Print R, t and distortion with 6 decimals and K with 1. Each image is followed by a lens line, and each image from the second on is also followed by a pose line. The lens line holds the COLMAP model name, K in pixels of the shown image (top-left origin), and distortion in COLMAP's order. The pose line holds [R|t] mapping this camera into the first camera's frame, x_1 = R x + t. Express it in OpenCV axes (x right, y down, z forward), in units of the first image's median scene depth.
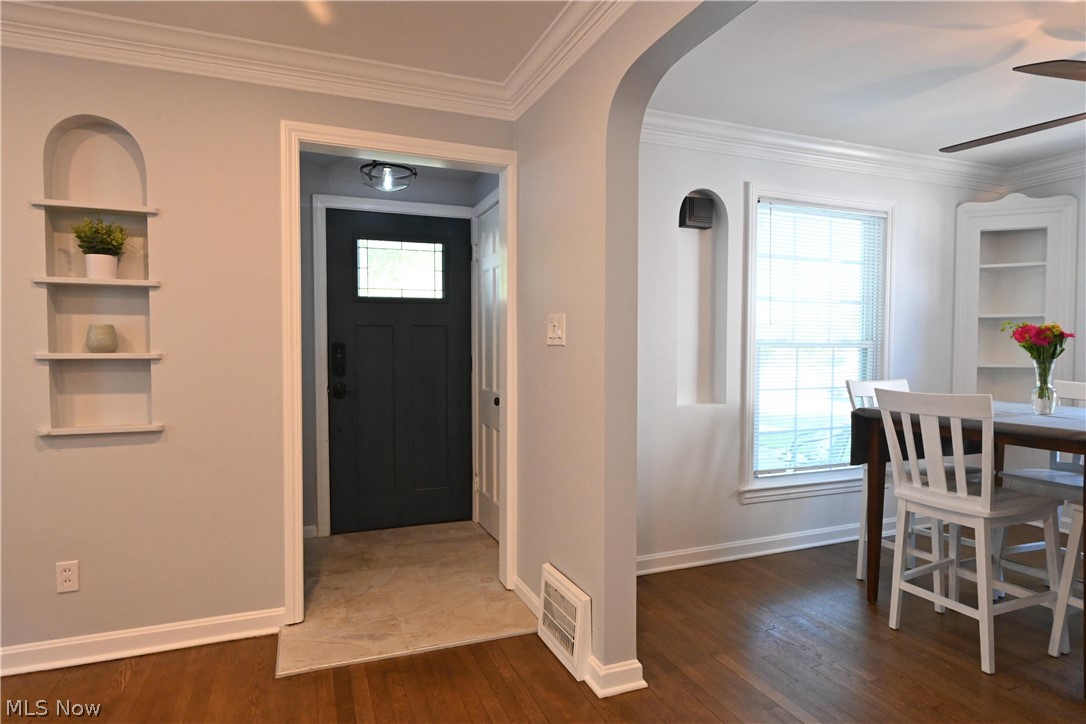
lens RADIAL K [[597.2, 0, 543.0], [0, 597.2, 362.0], [0, 0, 1]] dist [-0.002857, -0.001070]
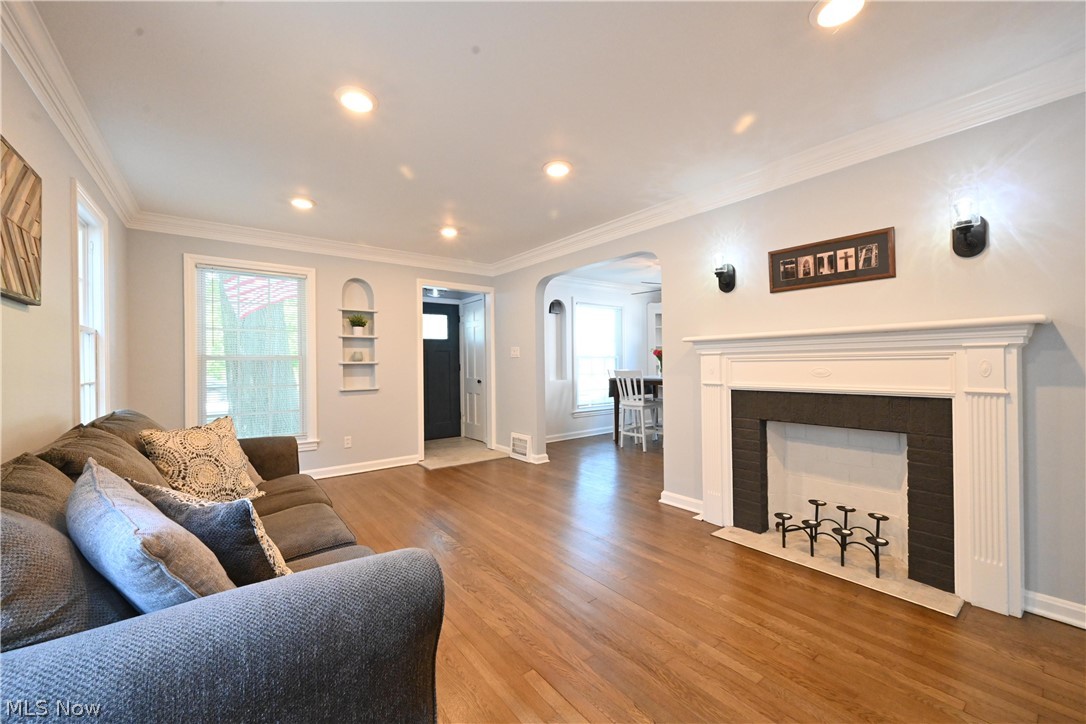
lens RADIAL K [[422.7, 0, 543.0], [0, 422.7, 362.0], [0, 0, 1]] dist [-0.000049, -0.000059]
pose [[0.961704, -0.012166, 0.273822, -0.426656], [0.020161, 0.999448, -0.026403, 0.052613], [-0.273349, 0.030912, 0.961418, -1.075667]]
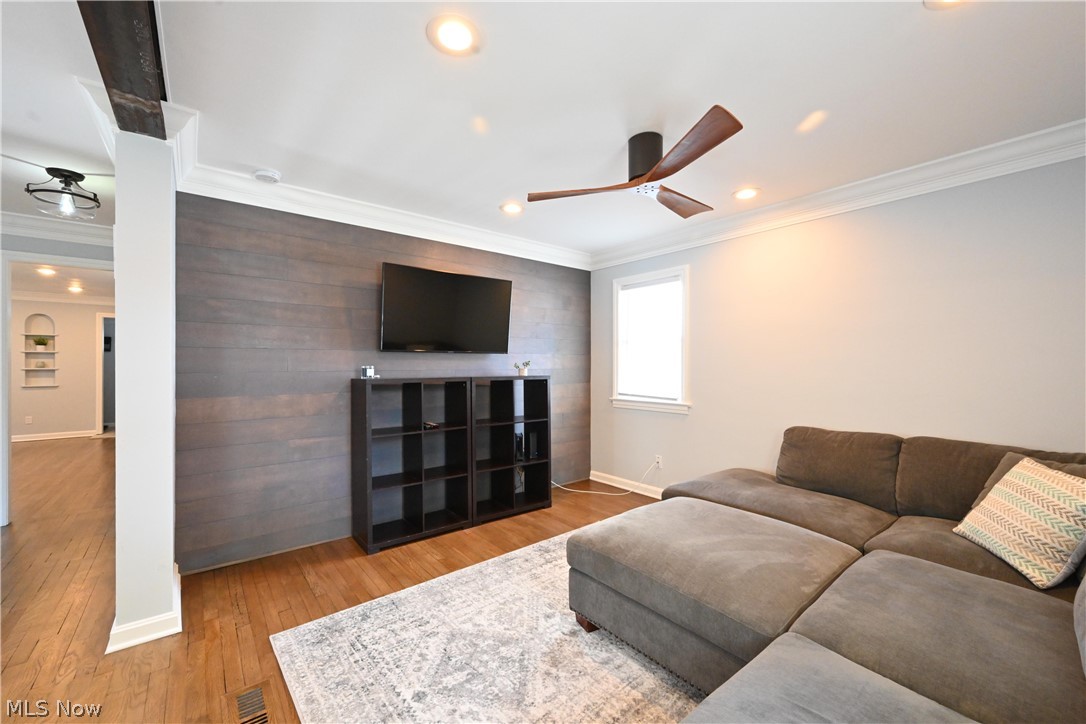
lens RADIAL K [[422.7, 0, 543.0], [0, 422.7, 362.0], [0, 0, 1]] dist [-0.000049, -0.000059]
pose [[0.954376, -0.002017, 0.298601, 1.711920], [0.011653, 0.999467, -0.030493, 0.072092], [-0.298380, 0.032582, 0.953891, -2.830372]]
